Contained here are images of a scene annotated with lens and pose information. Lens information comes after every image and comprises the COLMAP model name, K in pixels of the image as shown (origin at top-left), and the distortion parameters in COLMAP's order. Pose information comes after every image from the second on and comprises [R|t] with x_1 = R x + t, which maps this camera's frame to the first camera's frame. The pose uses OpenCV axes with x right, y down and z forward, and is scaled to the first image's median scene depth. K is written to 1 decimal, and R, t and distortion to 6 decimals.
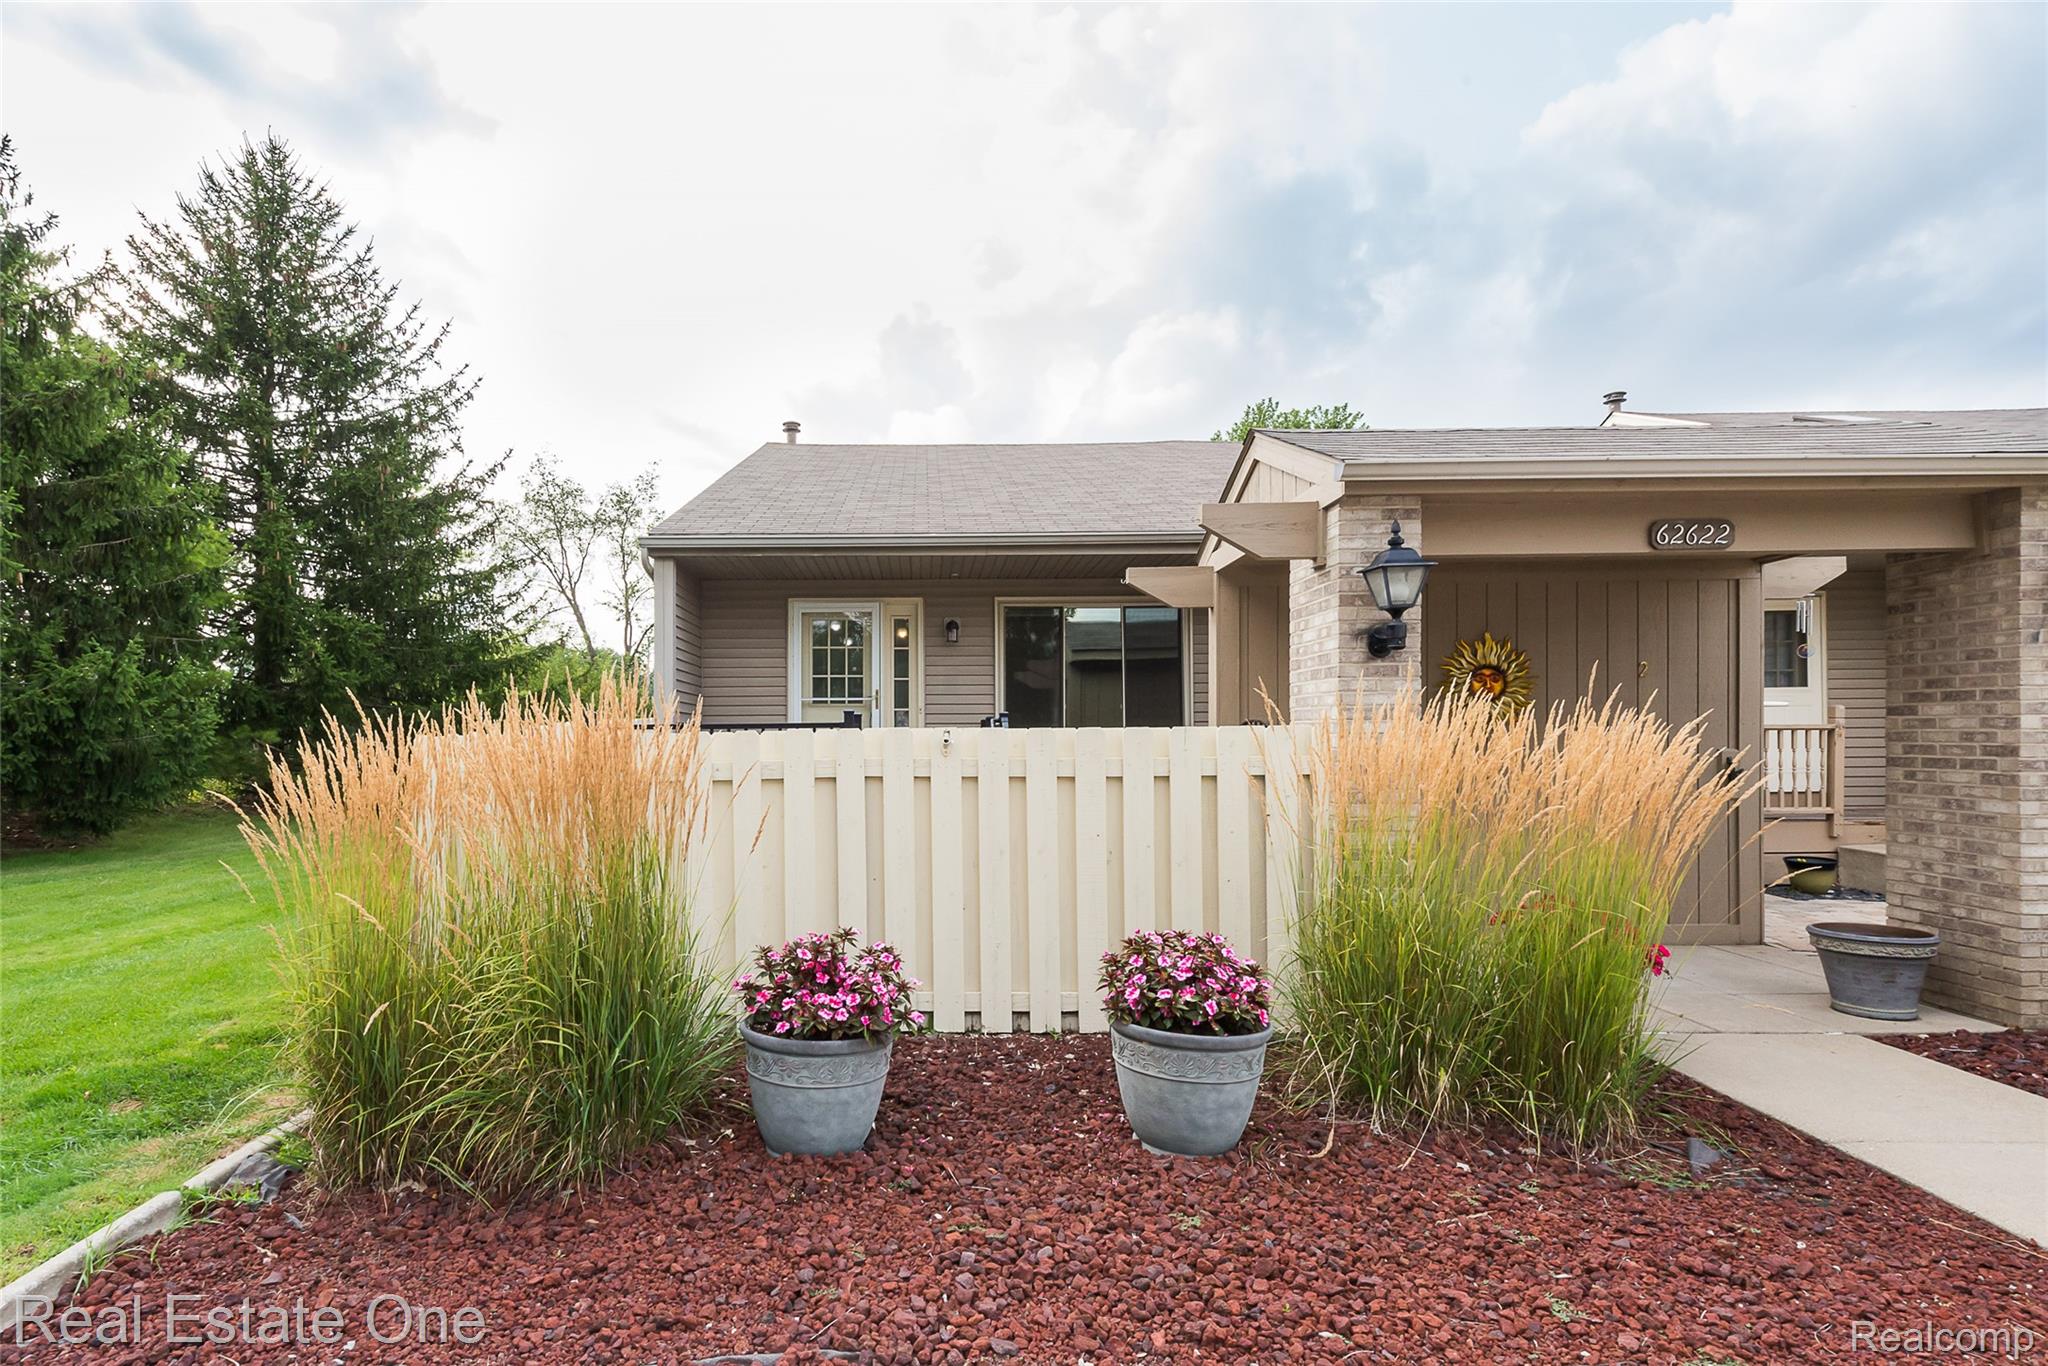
lens RADIAL K [[888.2, 0, 1023.9], [0, 888.2, 720.7], [0, 0, 1]] dist [0.002405, 0.000241]
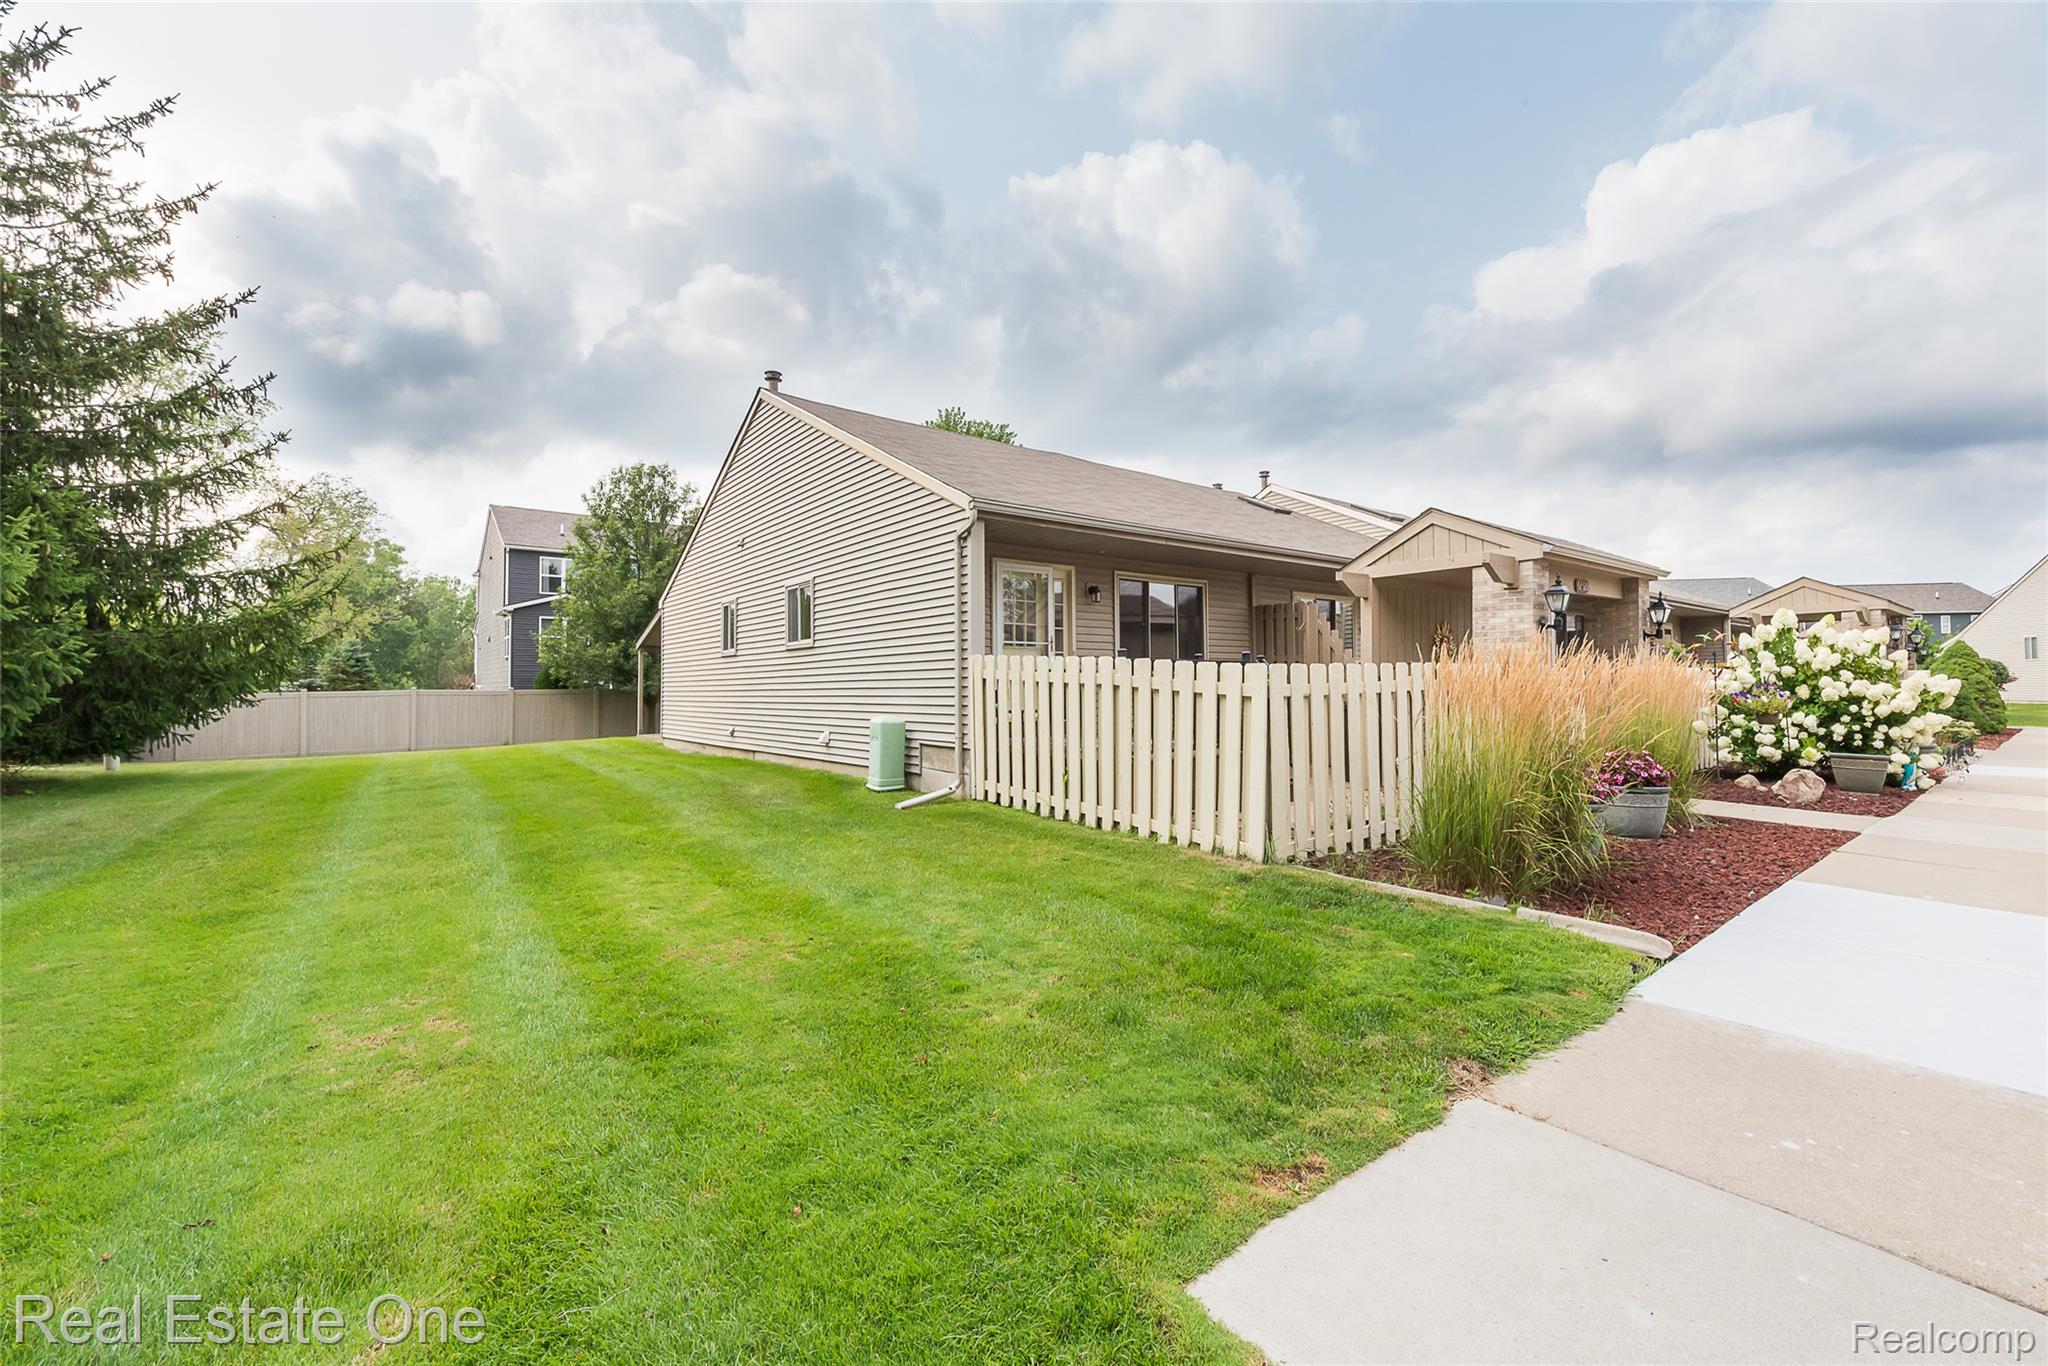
lens RADIAL K [[887.0, 0, 1038.3], [0, 887.0, 686.5], [0, 0, 1]] dist [-0.003166, -0.000610]
pose [[0.784762, 0.002851, 0.619790, -0.189967], [-0.006621, 0.999971, 0.003783, 0.006282], [-0.619762, -0.007073, 0.784758, 0.003151]]
